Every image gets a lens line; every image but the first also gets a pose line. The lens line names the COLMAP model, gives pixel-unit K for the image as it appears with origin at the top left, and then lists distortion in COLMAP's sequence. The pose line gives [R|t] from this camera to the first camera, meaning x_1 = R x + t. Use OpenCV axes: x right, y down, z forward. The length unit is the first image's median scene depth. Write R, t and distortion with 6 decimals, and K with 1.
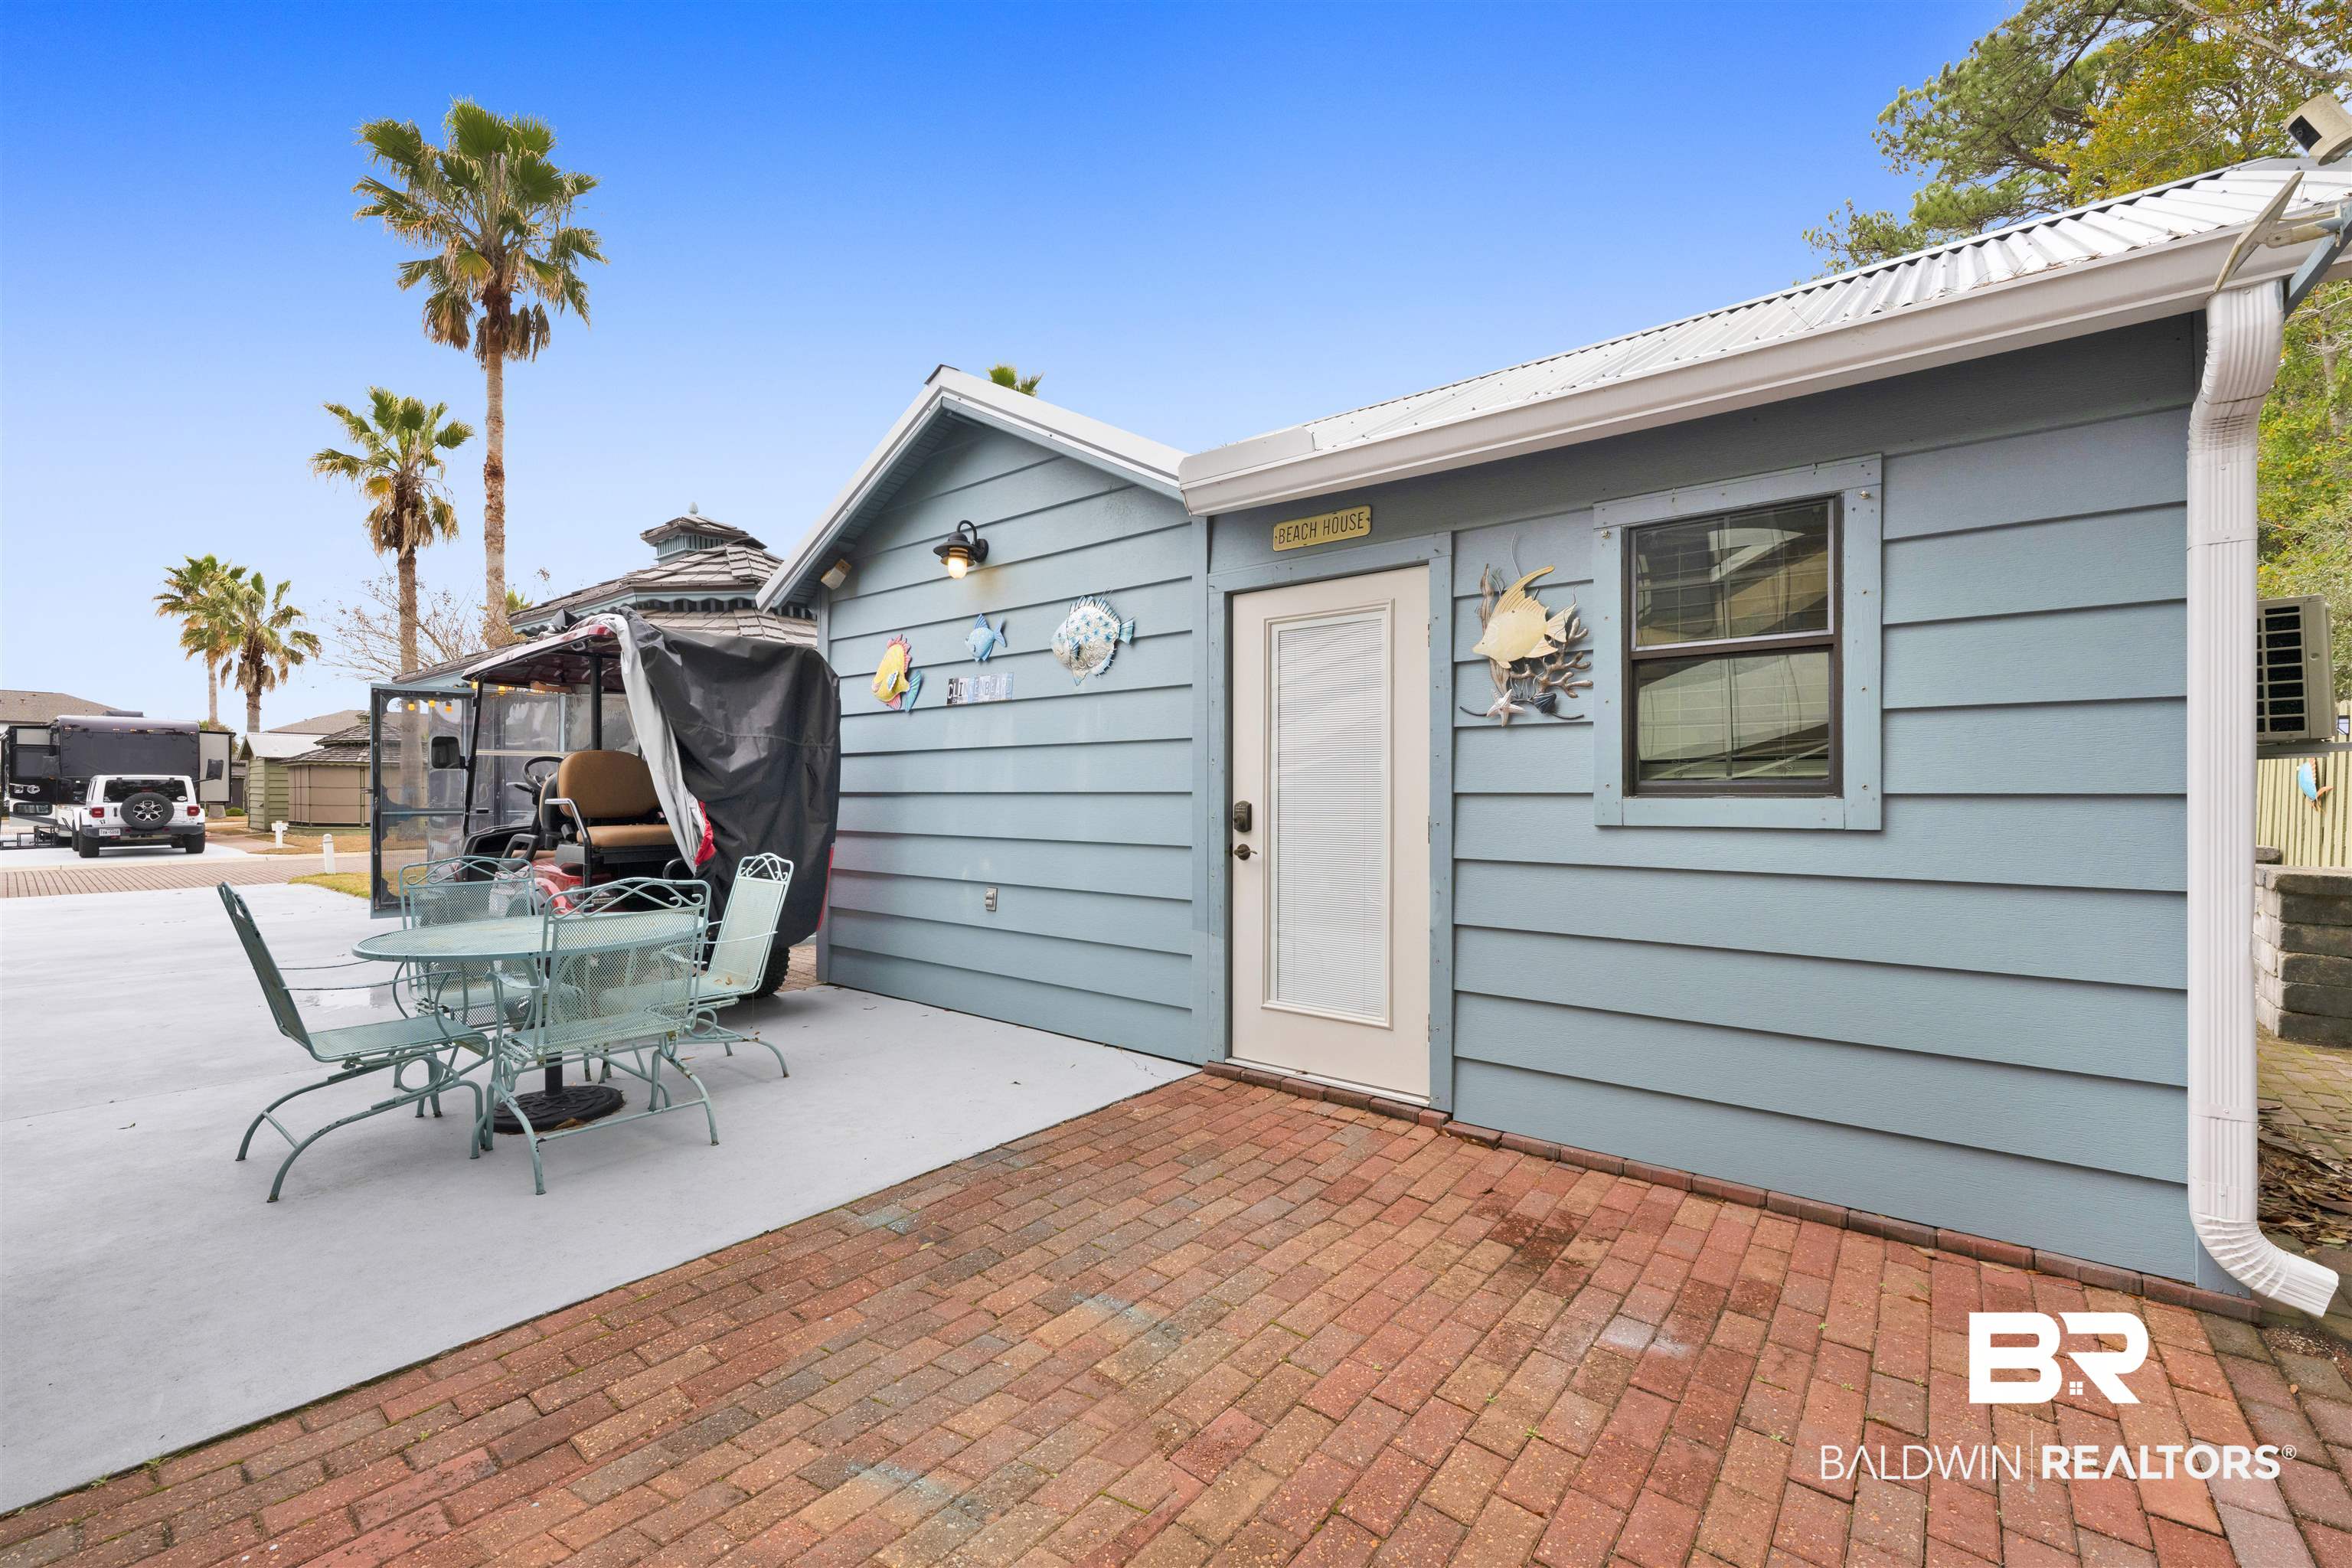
lens RADIAL K [[949.7, 0, 1177.9], [0, 949.7, 794.0], [0, 0, 1]] dist [-0.004521, 0.000340]
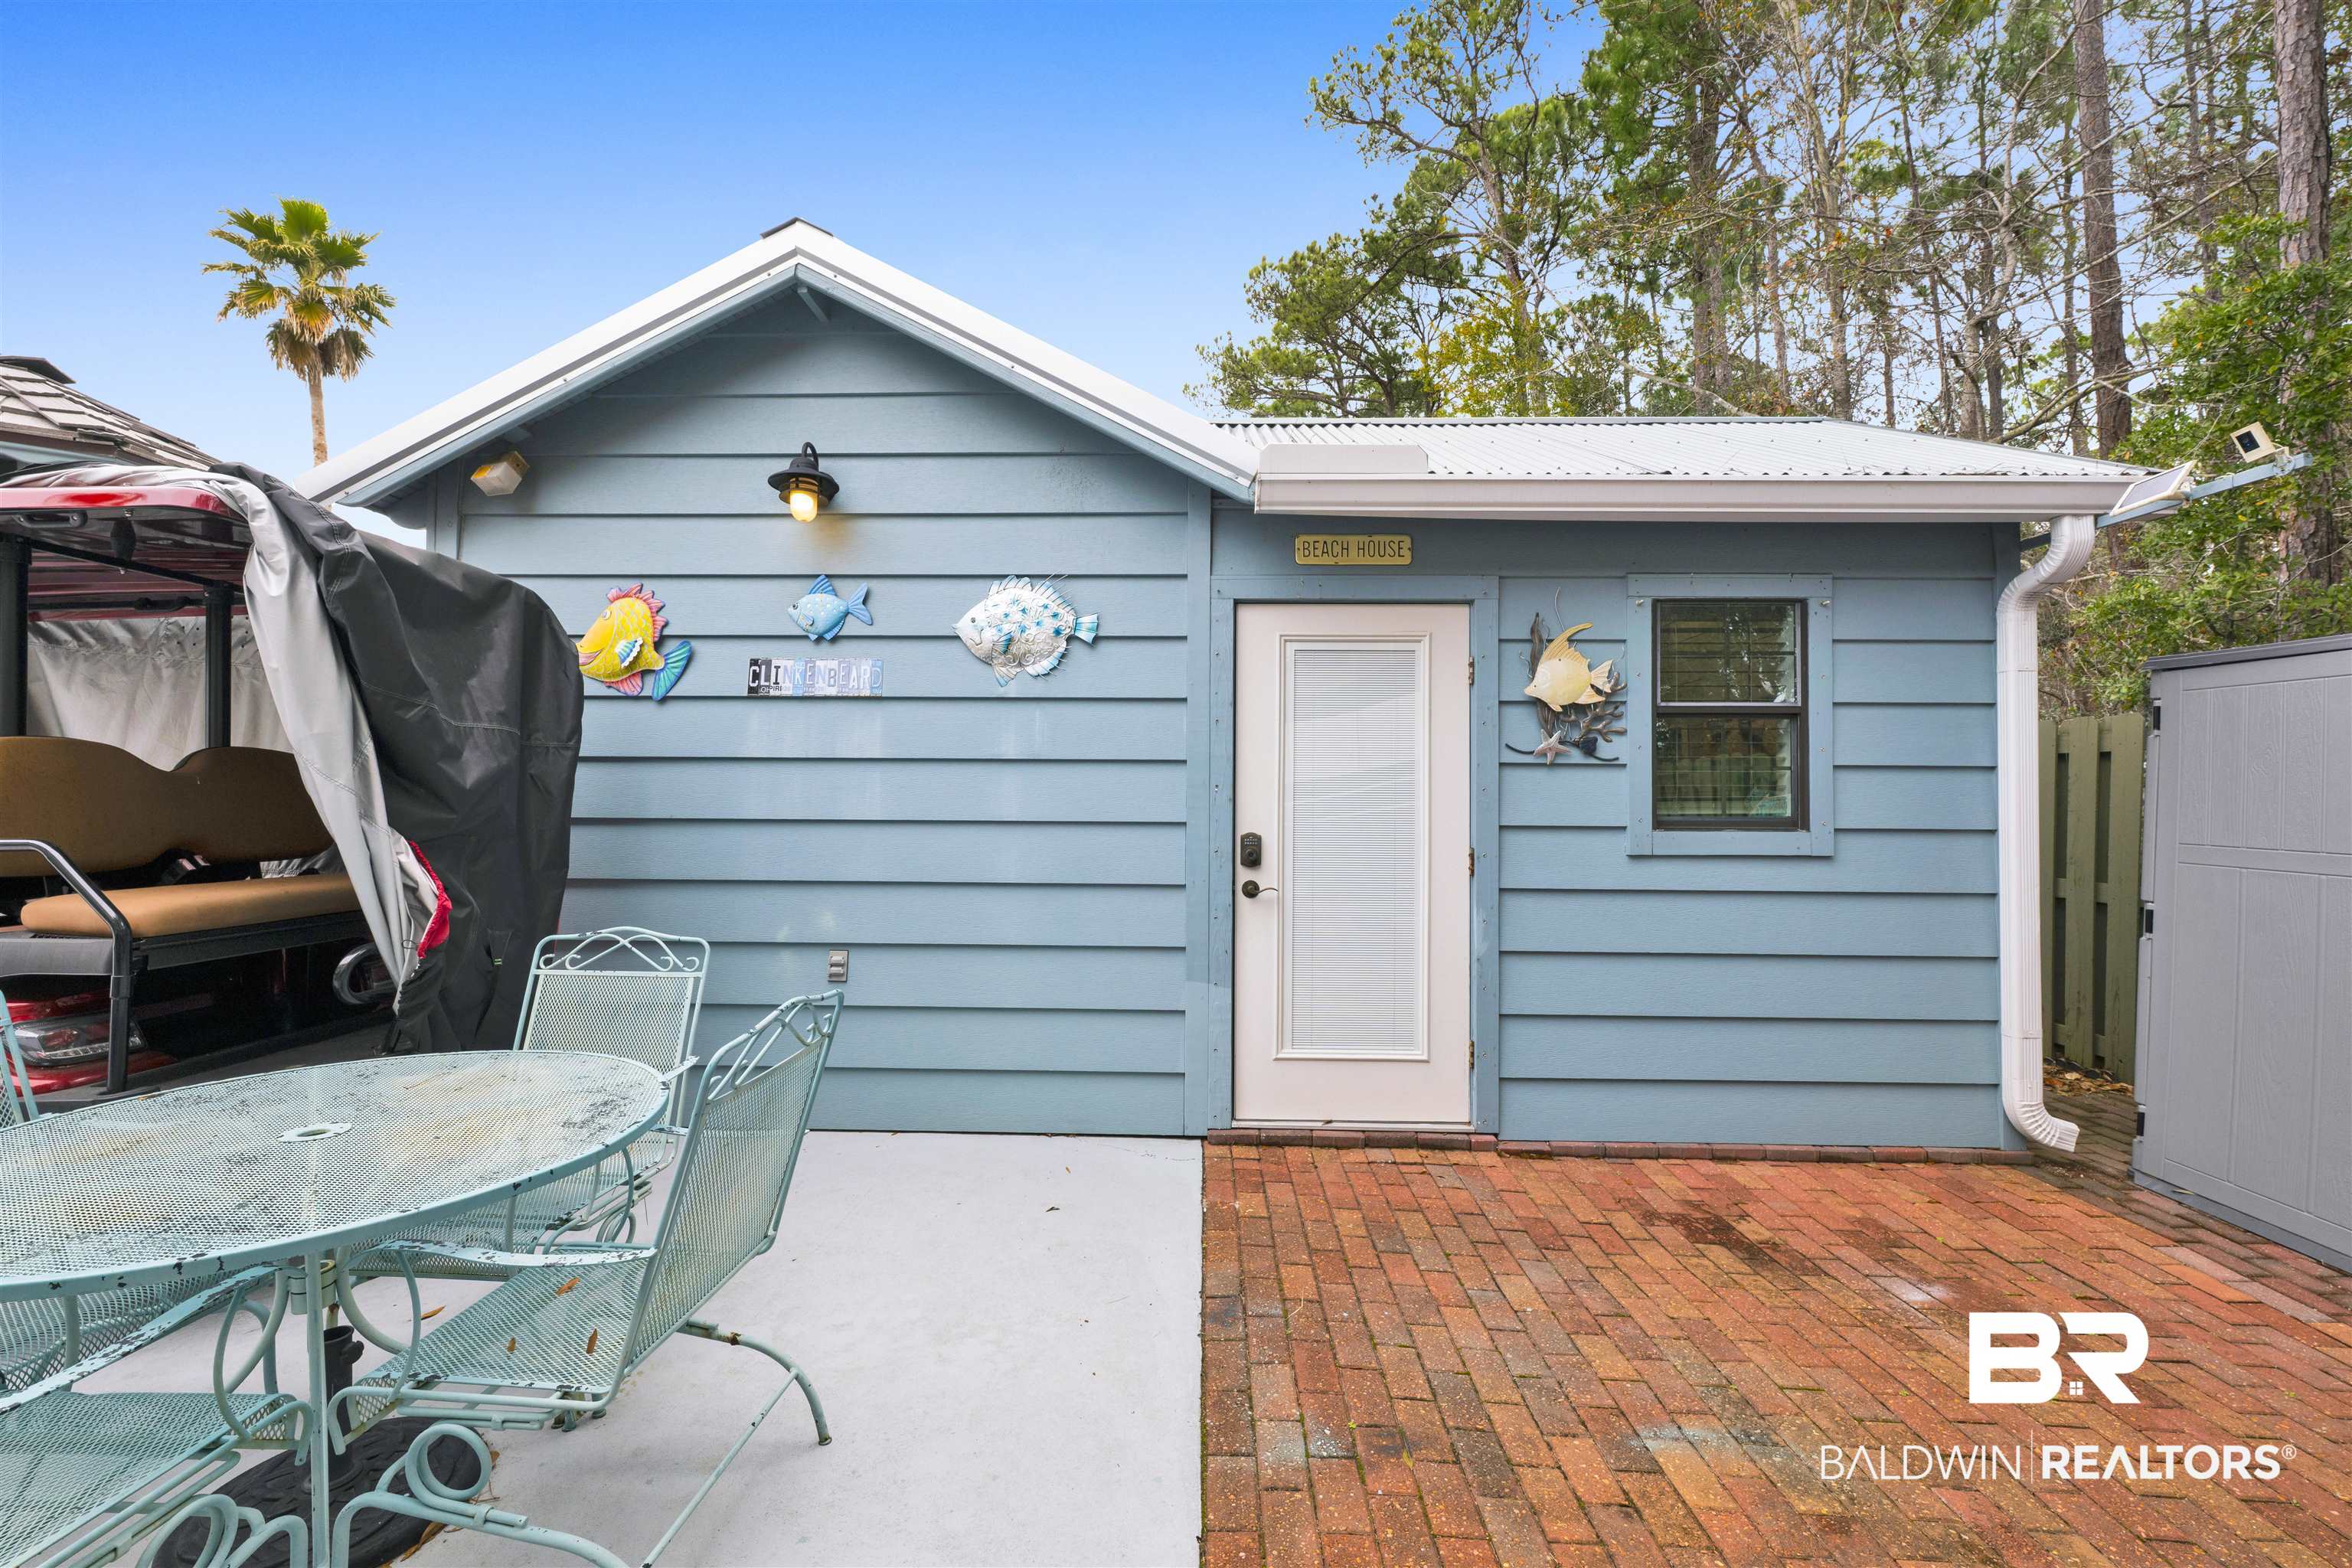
lens RADIAL K [[949.7, 0, 1167.0], [0, 949.7, 794.7], [0, 0, 1]] dist [-0.004521, 0.000340]
pose [[0.802090, 0.012386, 0.597075, -0.560448], [-0.006520, 0.999907, -0.011984, -0.018272], [-0.597168, 0.005719, 0.802096, 0.338579]]
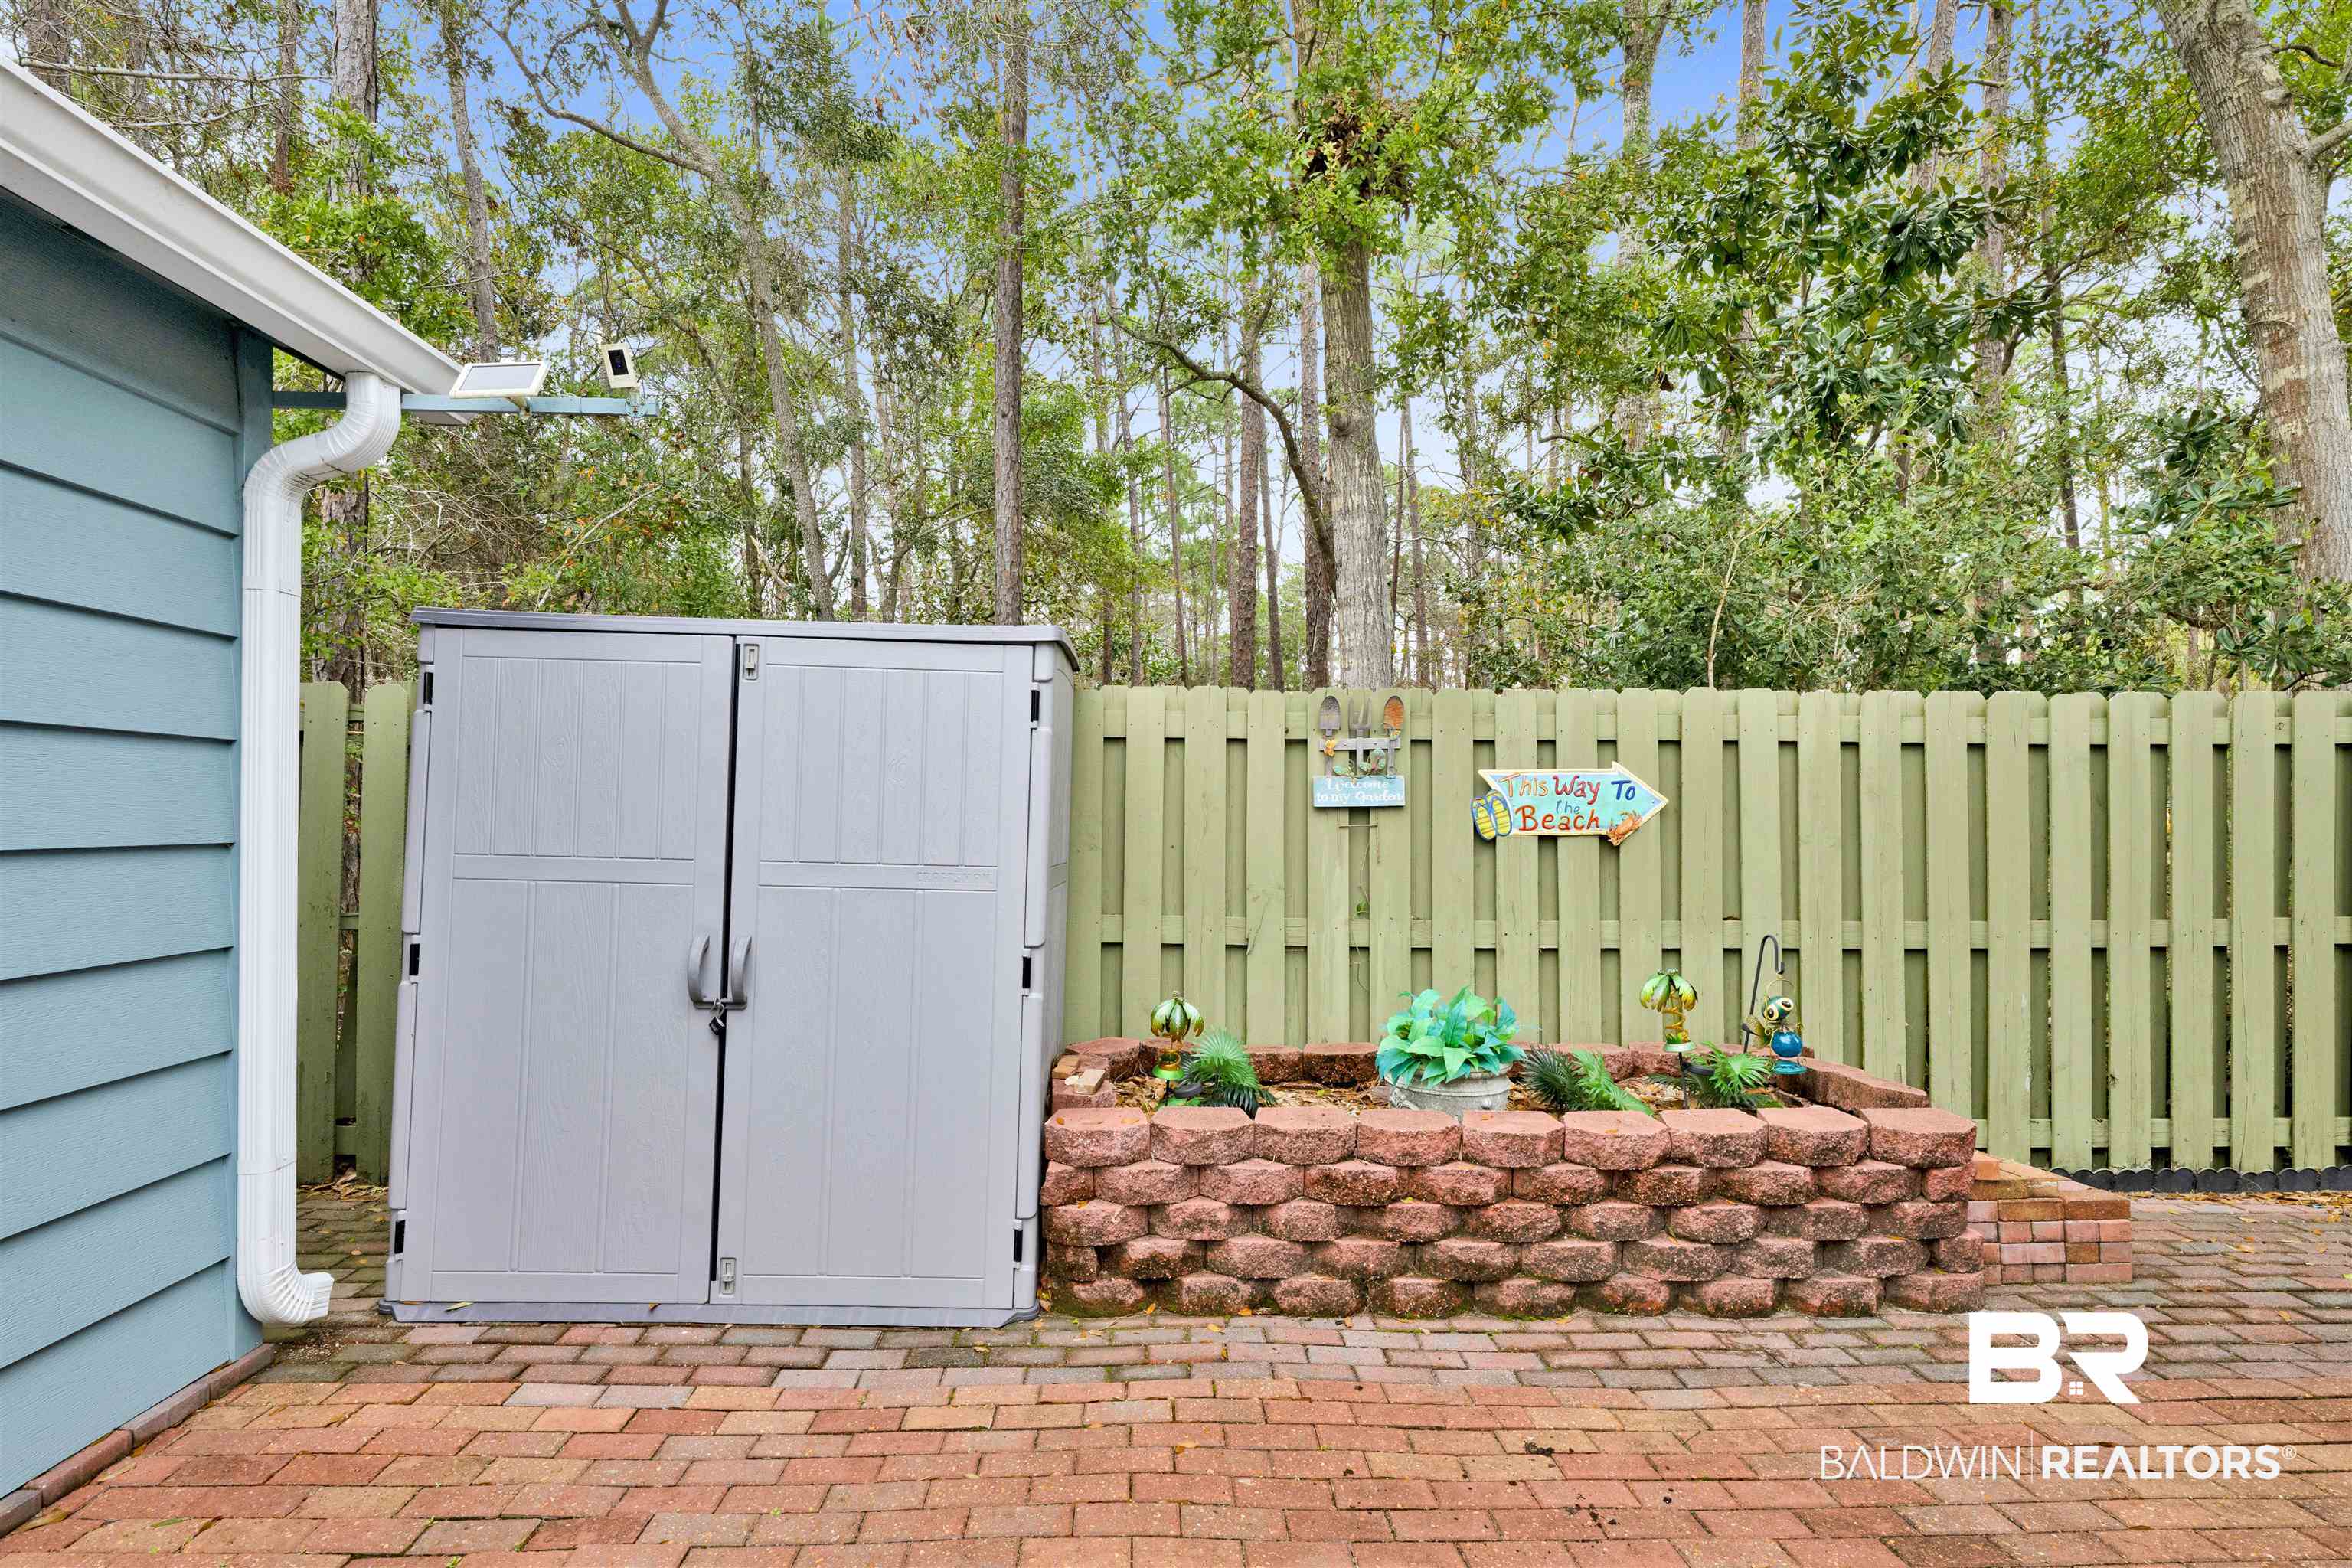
lens RADIAL K [[1147.2, 0, 1171.8], [0, 1147.2, 778.0], [0, 0, 1]] dist [-0.000557, -0.000641]
pose [[-0.644439, 0.025244, 0.764239, -0.252306], [0.004922, 0.999571, -0.028867, -0.016387], [-0.764640, -0.014841, -0.644287, 0.610124]]
